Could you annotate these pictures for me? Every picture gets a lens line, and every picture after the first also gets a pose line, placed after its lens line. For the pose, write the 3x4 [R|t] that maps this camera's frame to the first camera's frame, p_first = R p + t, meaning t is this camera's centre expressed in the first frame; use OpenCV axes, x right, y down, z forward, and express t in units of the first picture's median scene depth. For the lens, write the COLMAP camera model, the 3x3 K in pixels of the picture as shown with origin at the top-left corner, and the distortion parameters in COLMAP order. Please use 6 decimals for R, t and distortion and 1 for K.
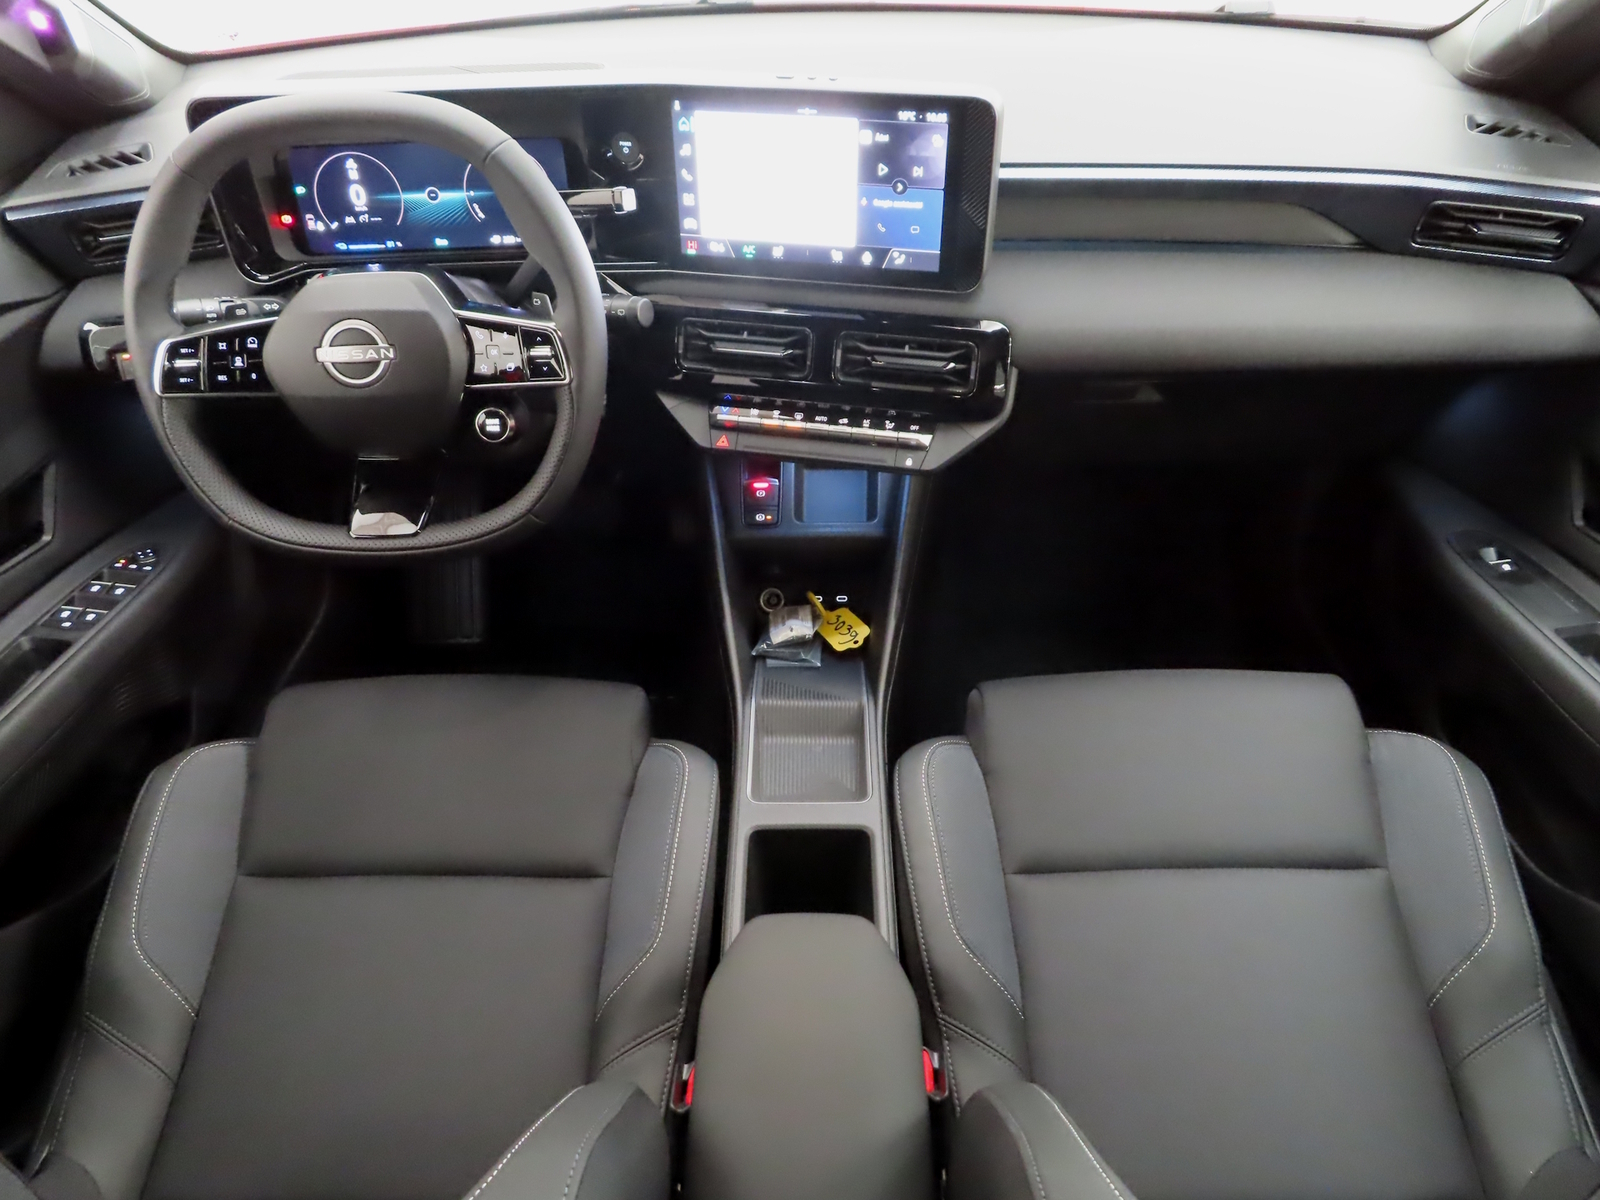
lens RADIAL K [[1162.8, 0, 800.0], [0, 1162.8, 600.0], [0, 0, 1]] dist [0.000559, 0.002429]
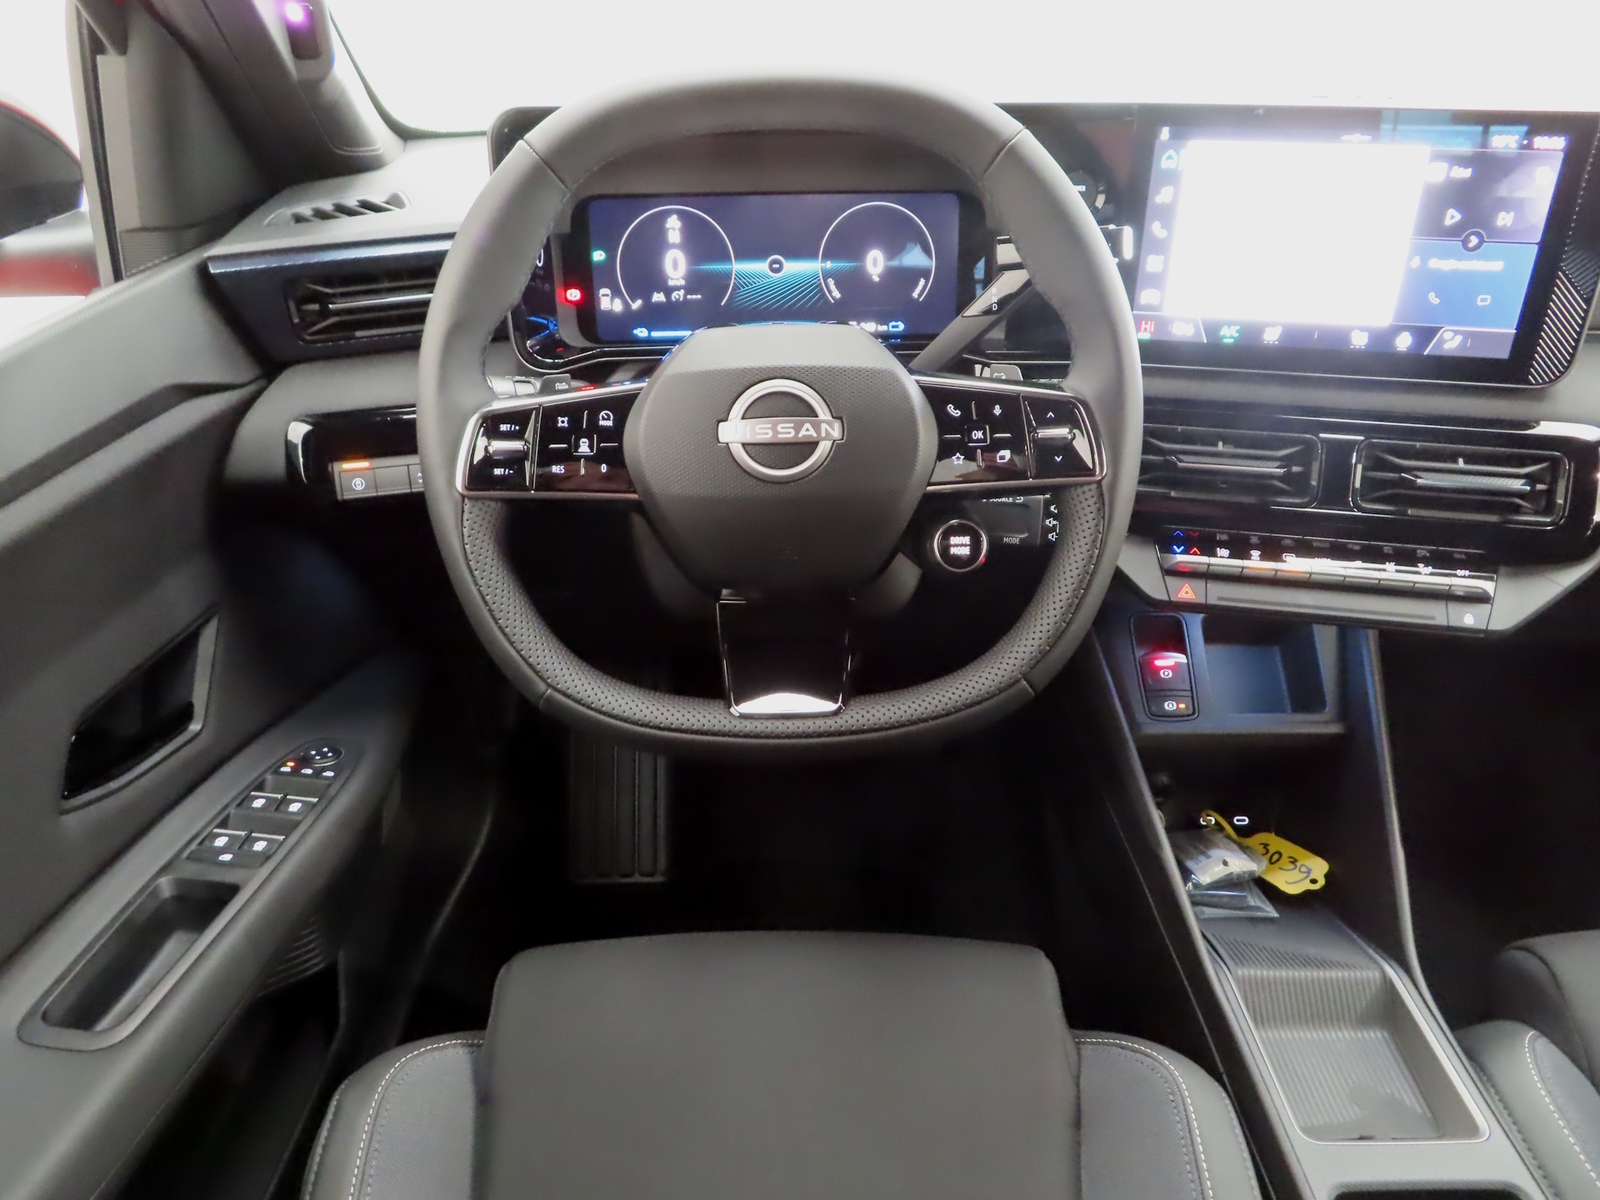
lens RADIAL K [[1152.8, 0, 800.0], [0, 1152.8, 600.0], [0, 0, 1]] dist [-0.004463, -0.000752]
pose [[0.999213, 0.006763, 0.039087, -0.339717], [0.001138, 0.980066, -0.198669, 0.008236], [-0.039651, 0.198557, 0.979287, 0.331408]]
